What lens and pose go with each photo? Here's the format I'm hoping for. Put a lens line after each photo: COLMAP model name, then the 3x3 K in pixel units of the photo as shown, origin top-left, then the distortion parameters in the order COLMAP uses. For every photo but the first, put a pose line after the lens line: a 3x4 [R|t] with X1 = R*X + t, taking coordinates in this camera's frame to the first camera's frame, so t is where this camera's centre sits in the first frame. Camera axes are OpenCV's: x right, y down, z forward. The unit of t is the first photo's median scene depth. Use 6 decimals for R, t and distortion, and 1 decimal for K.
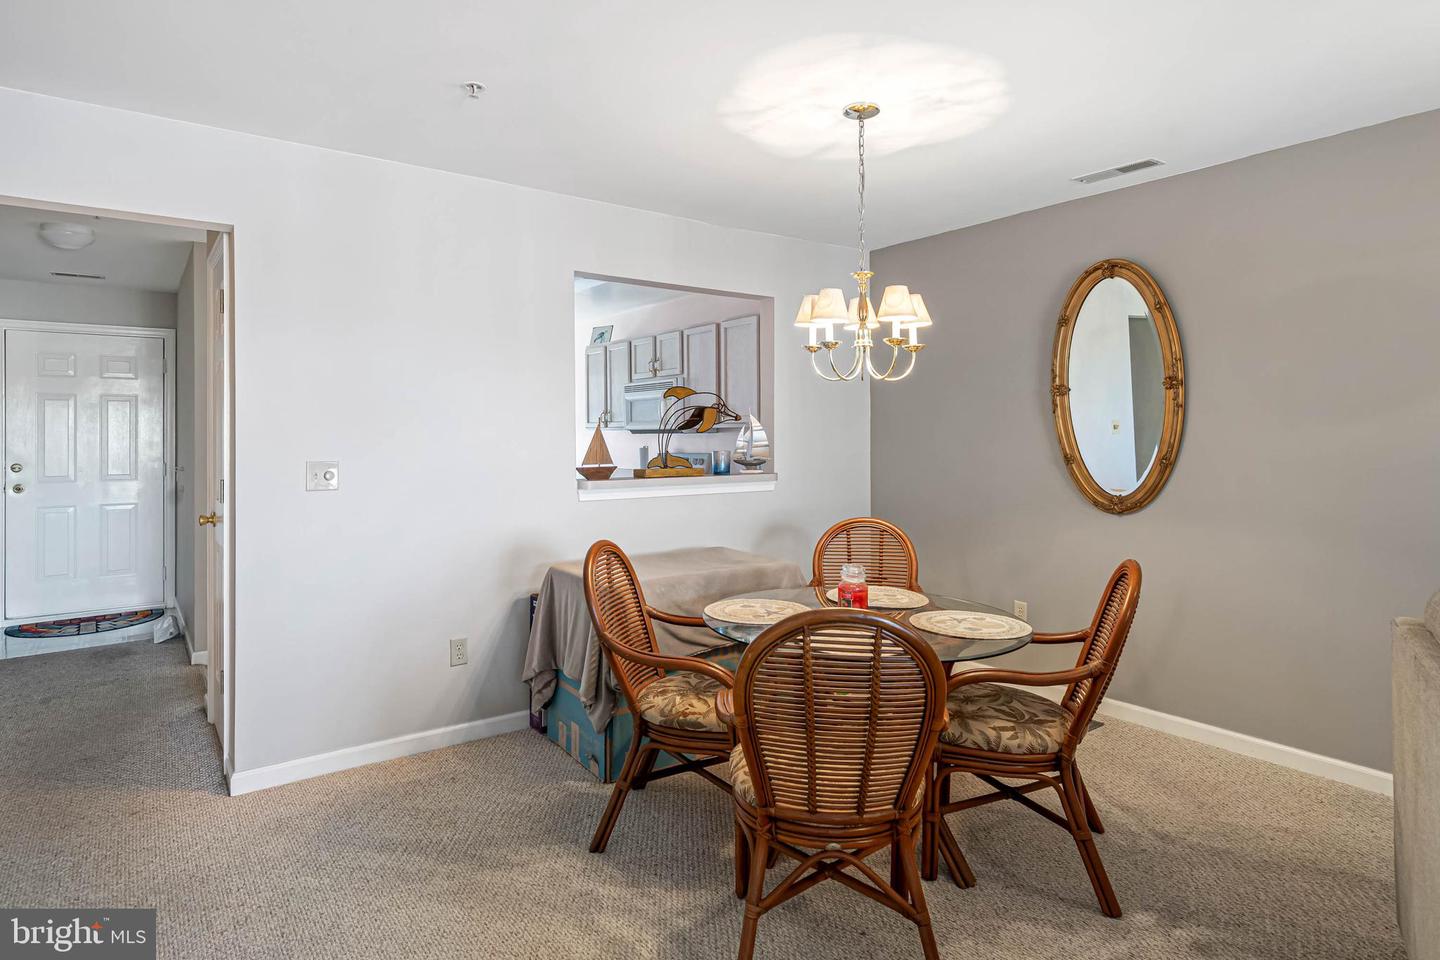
lens RADIAL K [[794.9, 0, 720.7], [0, 794.9, 484.6], [0, 0, 1]] dist [0.000384, 0.000430]
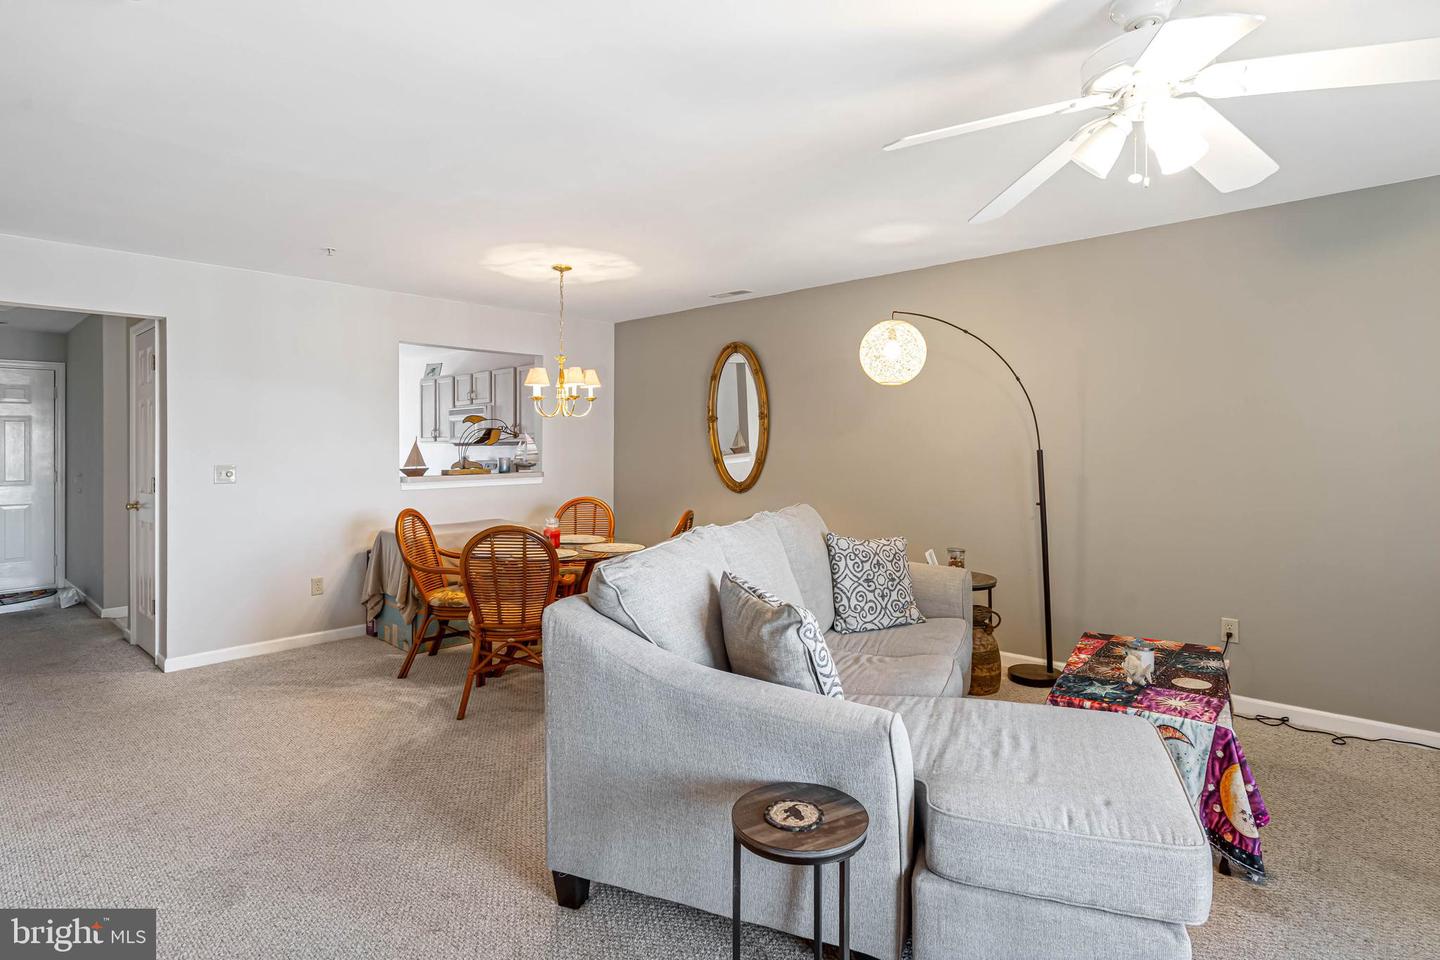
lens RADIAL K [[748.1, 0, 718.7], [0, 748.1, 462.5], [0, 0, 1]] dist [0.000579, 0.001634]
pose [[0.982935, -0.007947, 0.183782, 0.164328], [0.015258, 0.999146, -0.038397, 0.032925], [-0.183319, 0.040545, 0.982217, -0.554308]]
